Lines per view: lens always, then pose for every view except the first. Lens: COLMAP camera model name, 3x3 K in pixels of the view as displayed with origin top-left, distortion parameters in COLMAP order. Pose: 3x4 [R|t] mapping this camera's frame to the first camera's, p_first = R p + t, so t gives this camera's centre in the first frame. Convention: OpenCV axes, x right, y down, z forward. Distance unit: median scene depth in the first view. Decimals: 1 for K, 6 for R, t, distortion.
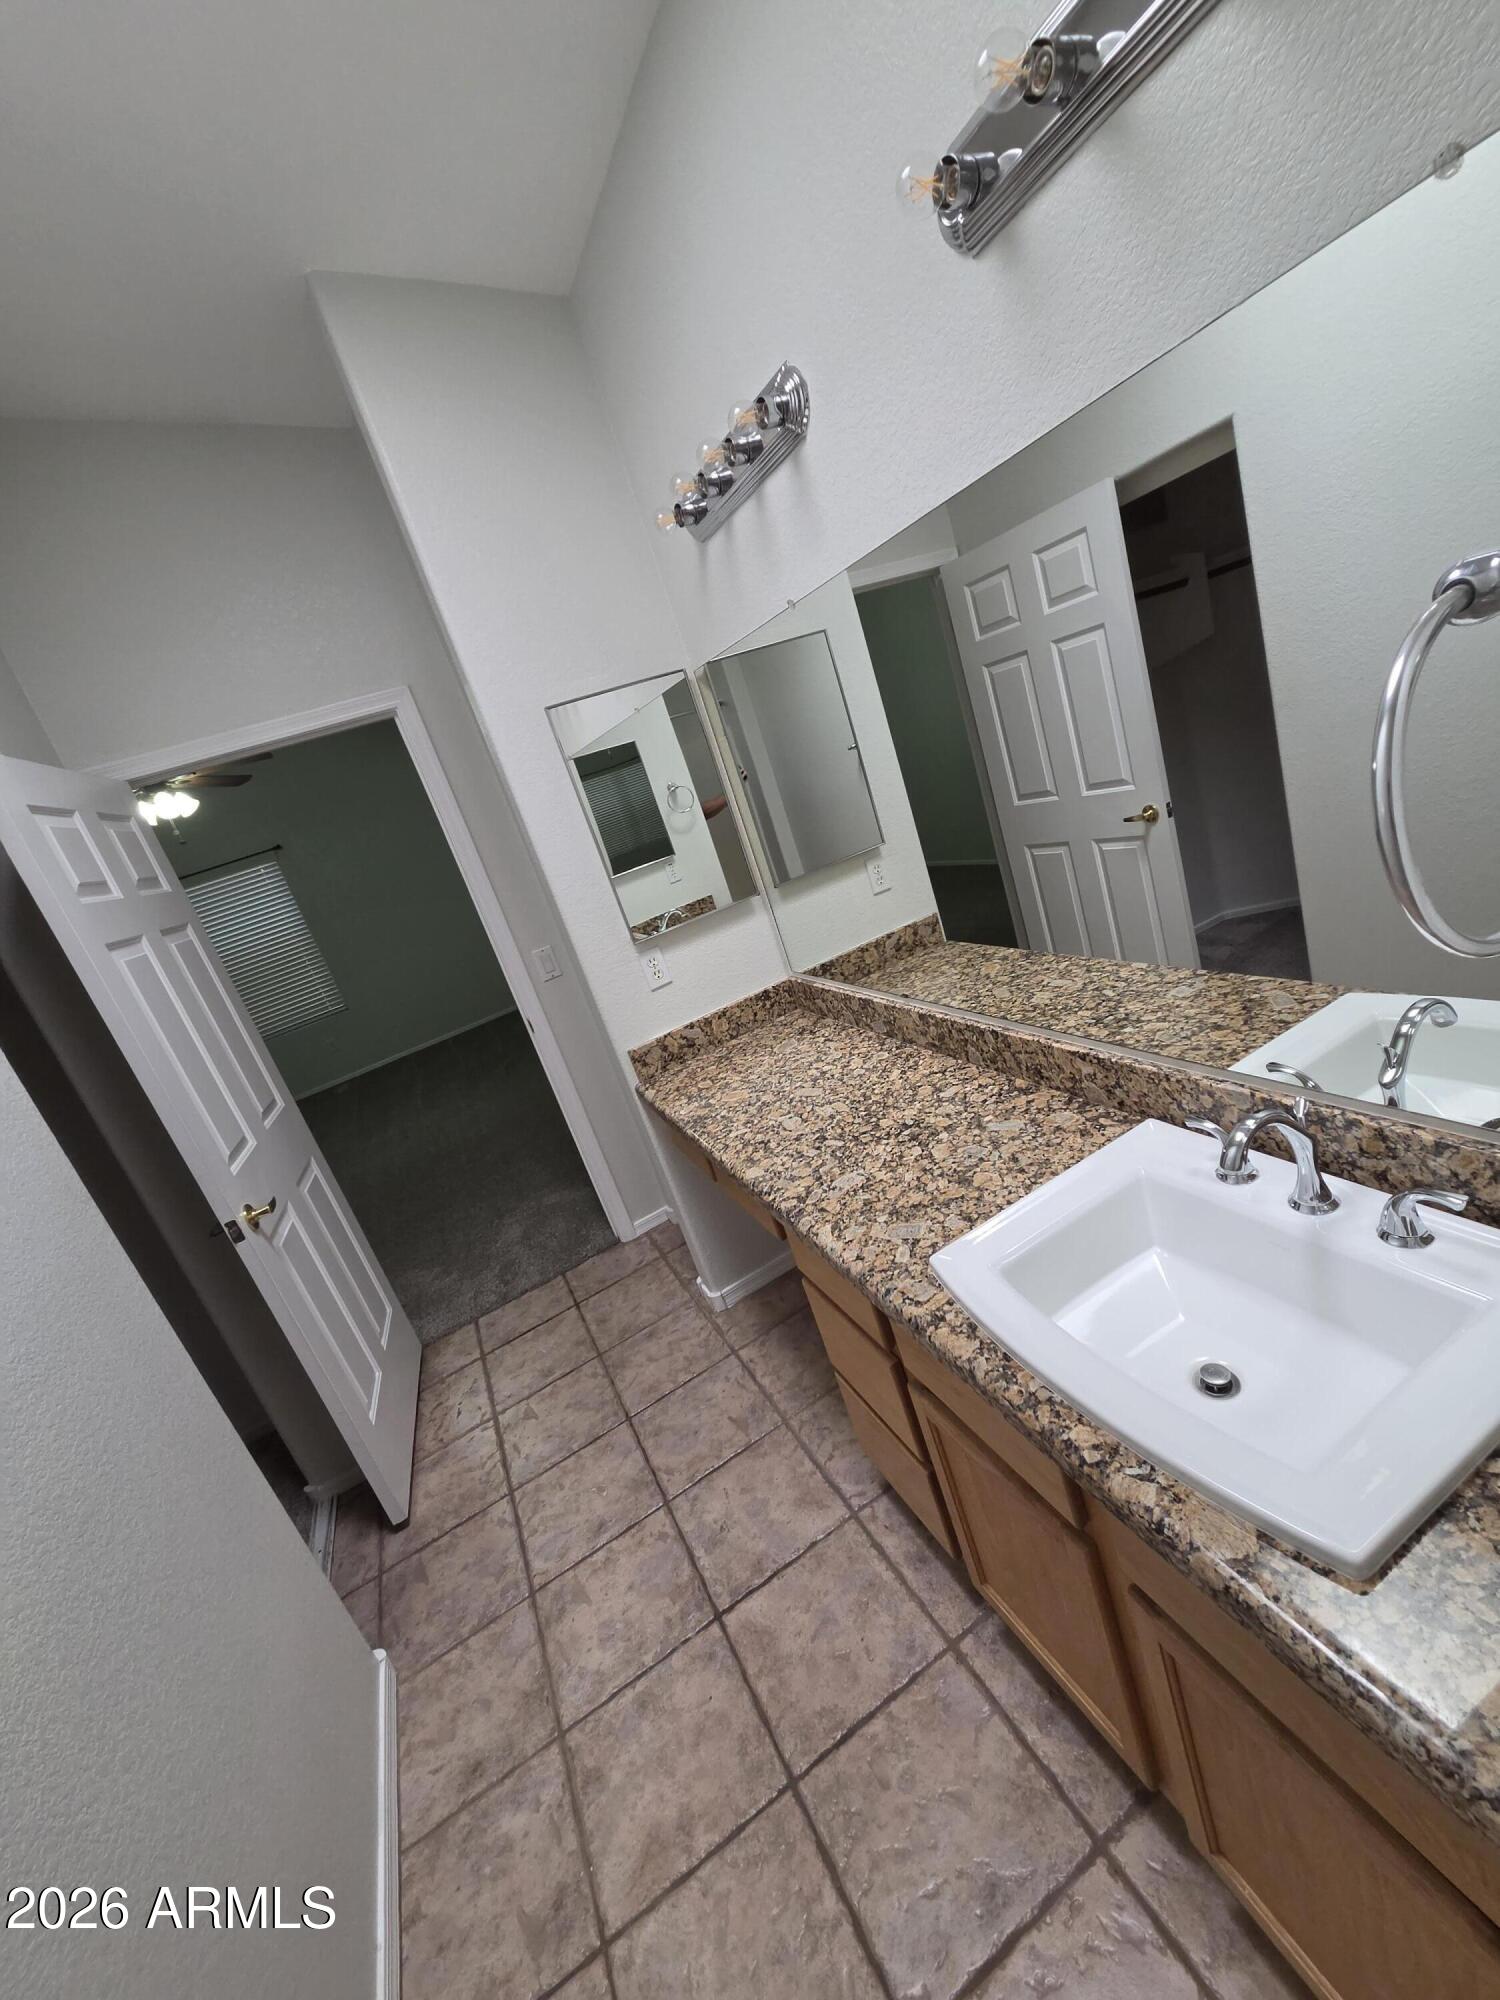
lens RADIAL K [[802.9, 0, 774.5], [0, 802.9, 1005.3], [0, 0, 1]] dist [-0.002944, -0.000274]
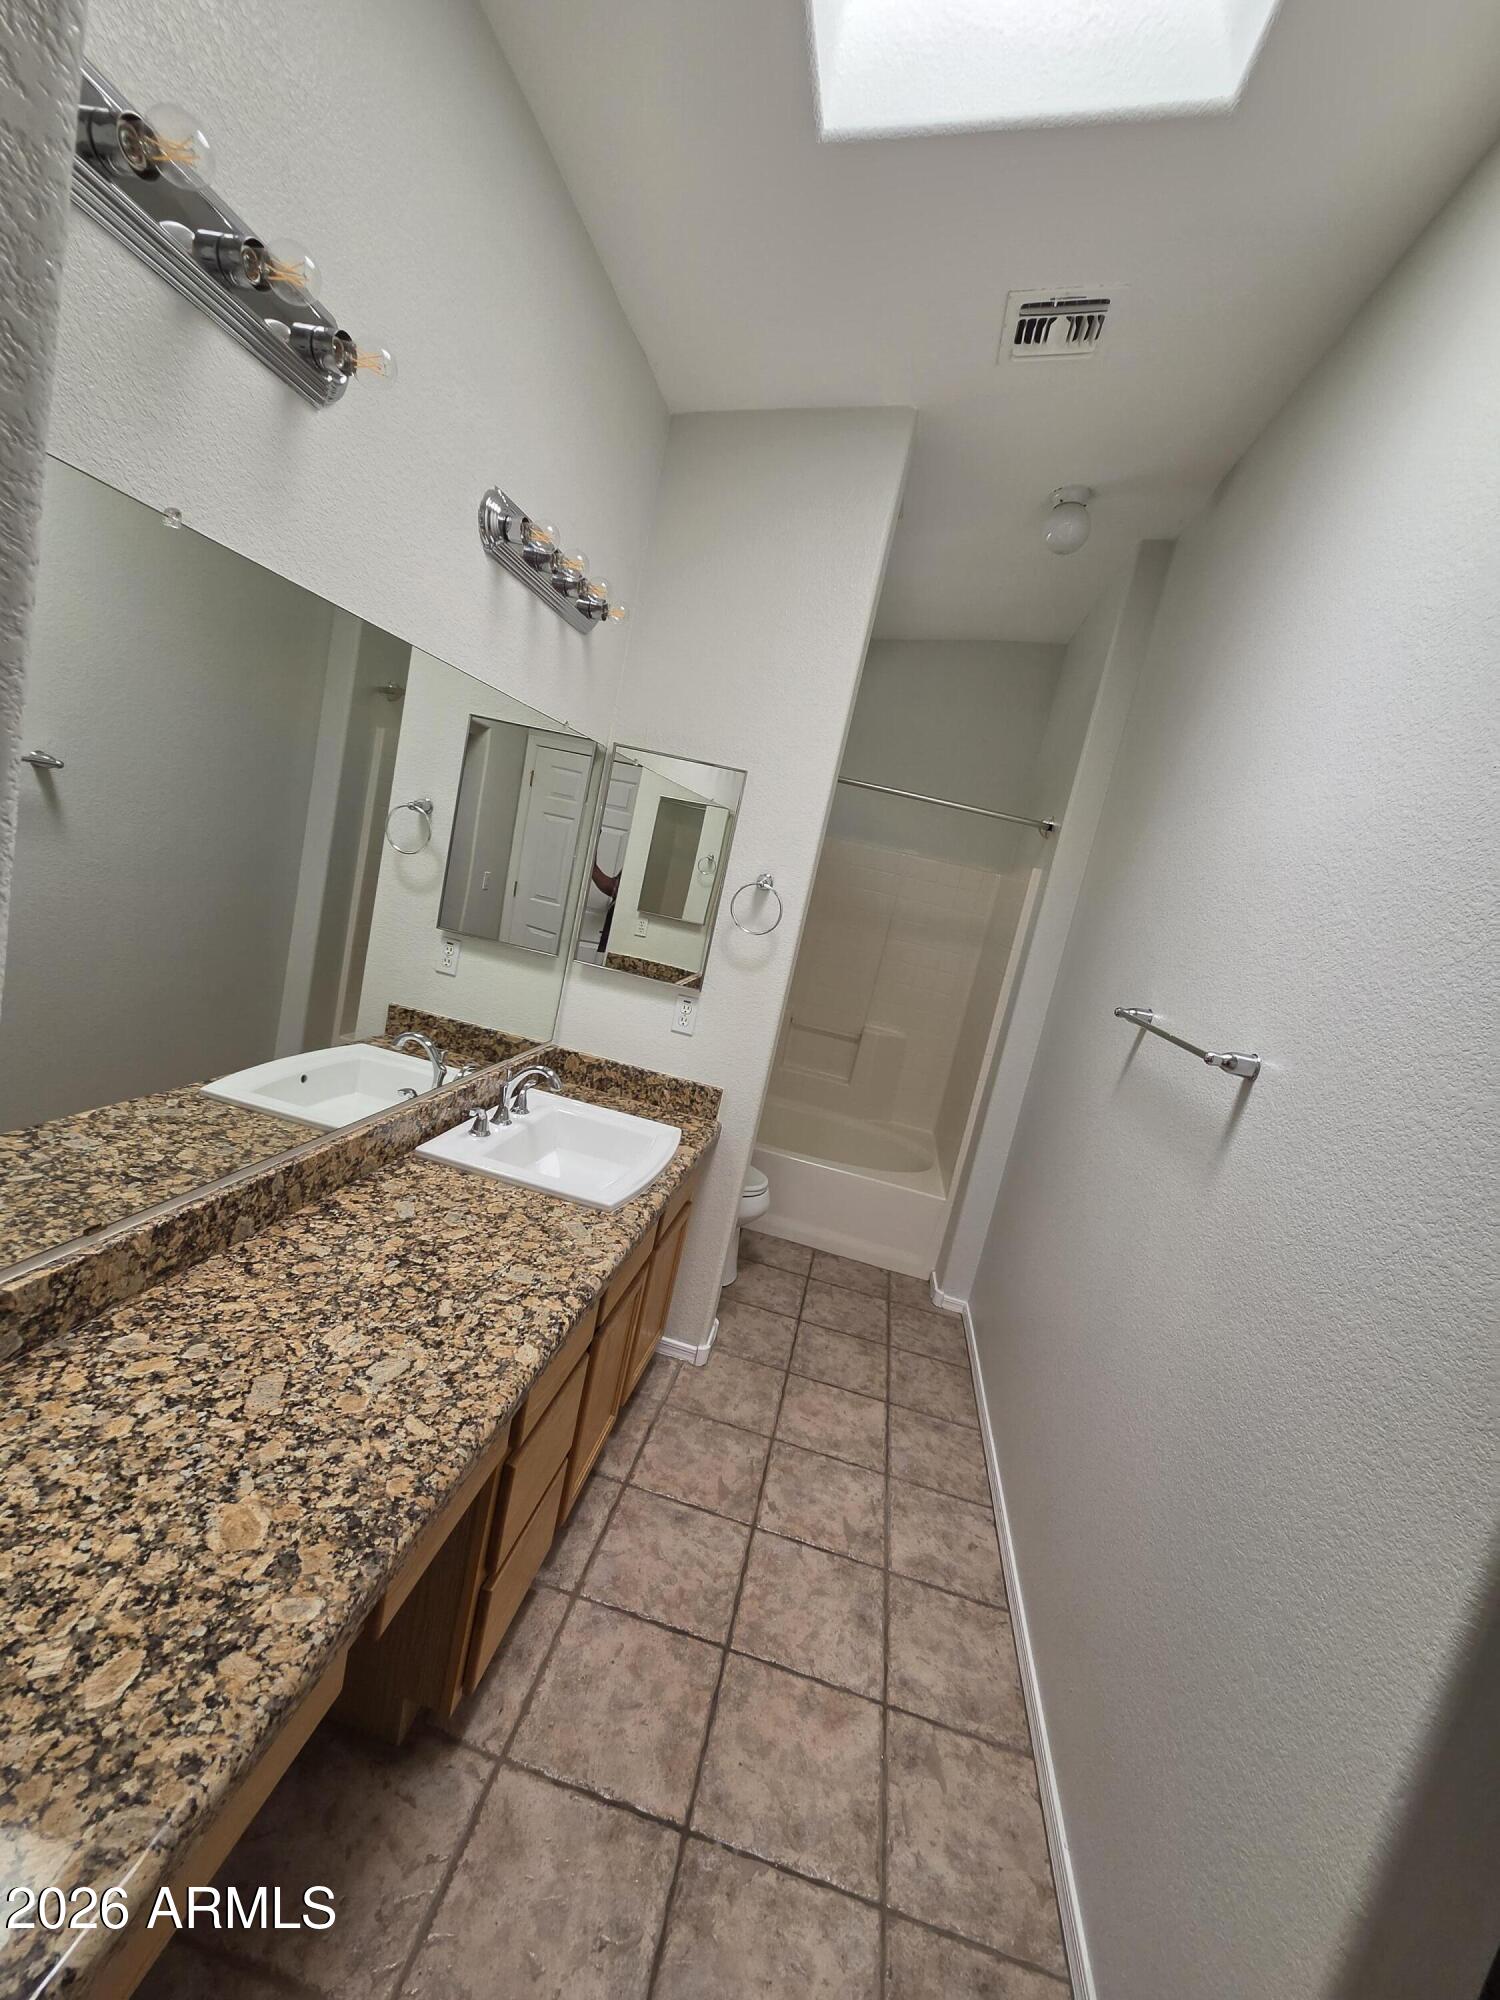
lens RADIAL K [[816.5, 0, 750.0], [0, 816.5, 1000.0], [0, 0, 1]] dist [0.001579, 0.000107]
pose [[-0.809346, 0.031381, 0.586493, -0.636570], [0.202367, 0.952325, 0.228307, -0.235392], [-0.551368, 0.303467, -0.777111, 1.334801]]
